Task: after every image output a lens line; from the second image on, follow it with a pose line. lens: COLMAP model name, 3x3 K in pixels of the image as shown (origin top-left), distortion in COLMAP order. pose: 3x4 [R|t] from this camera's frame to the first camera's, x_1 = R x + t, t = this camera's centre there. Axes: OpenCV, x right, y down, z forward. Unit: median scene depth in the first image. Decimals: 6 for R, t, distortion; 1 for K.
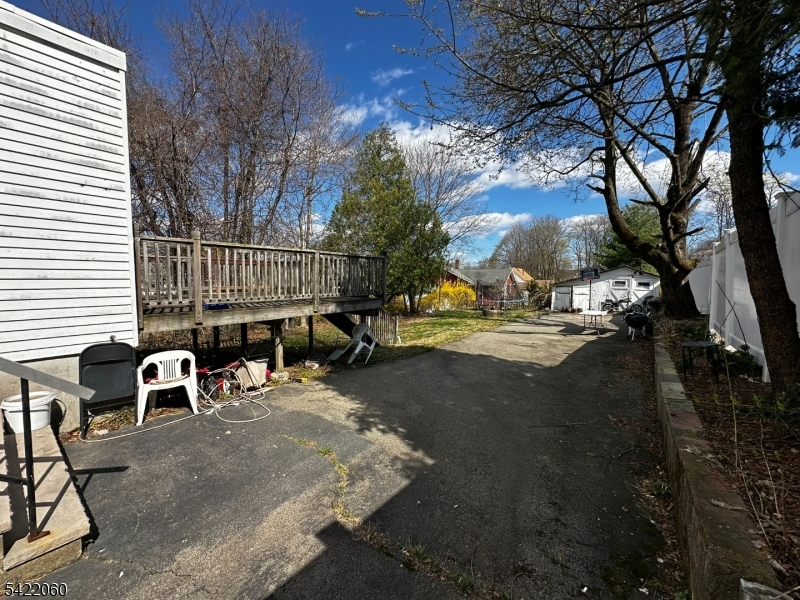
lens RADIAL K [[321.6, 0, 395.6], [0, 321.6, 299.8], [0, 0, 1]] dist [-0.001494, 0.000085]
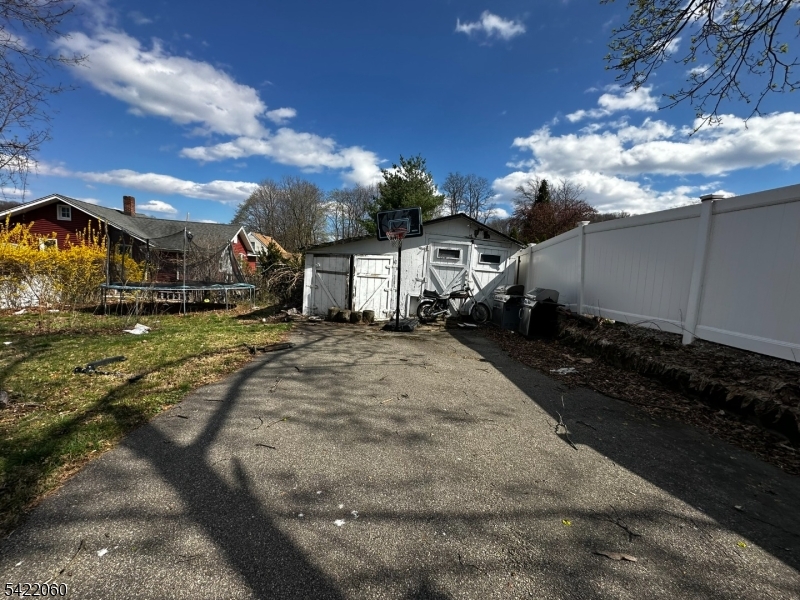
lens RADIAL K [[321.6, 0, 400.3], [0, 321.6, 303.1], [0, 0, 1]] dist [-0.001494, 0.000085]
pose [[0.749984, -0.029459, 0.660800, 0.340065], [-0.021908, 0.997353, 0.069327, -0.013059], [-0.661094, -0.066471, 0.747353, 0.680517]]
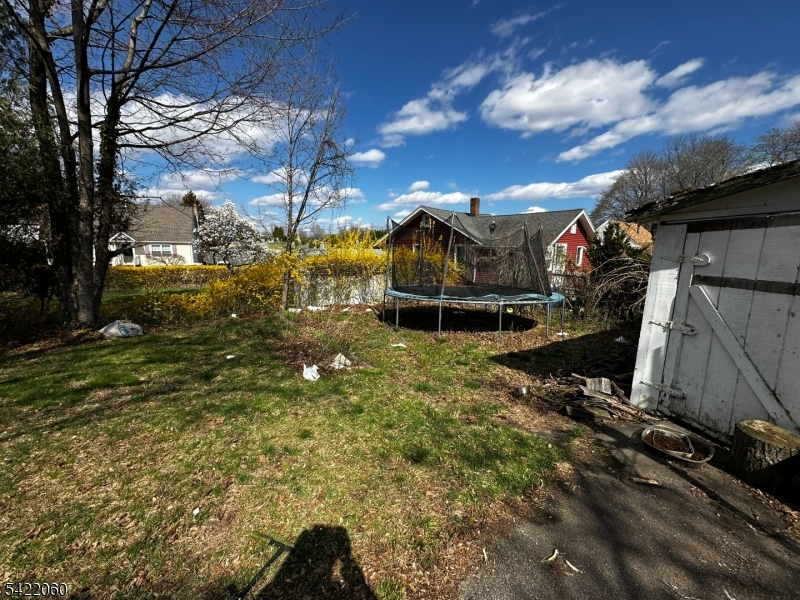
lens RADIAL K [[321.6, 0, 397.7], [0, 321.6, 299.1], [0, 0, 1]] dist [-0.001494, 0.000085]
pose [[0.952491, 0.054547, -0.299641, 0.461081], [-0.026920, 0.995059, 0.095570, -0.024306], [0.303374, -0.082963, 0.949253, 0.908570]]
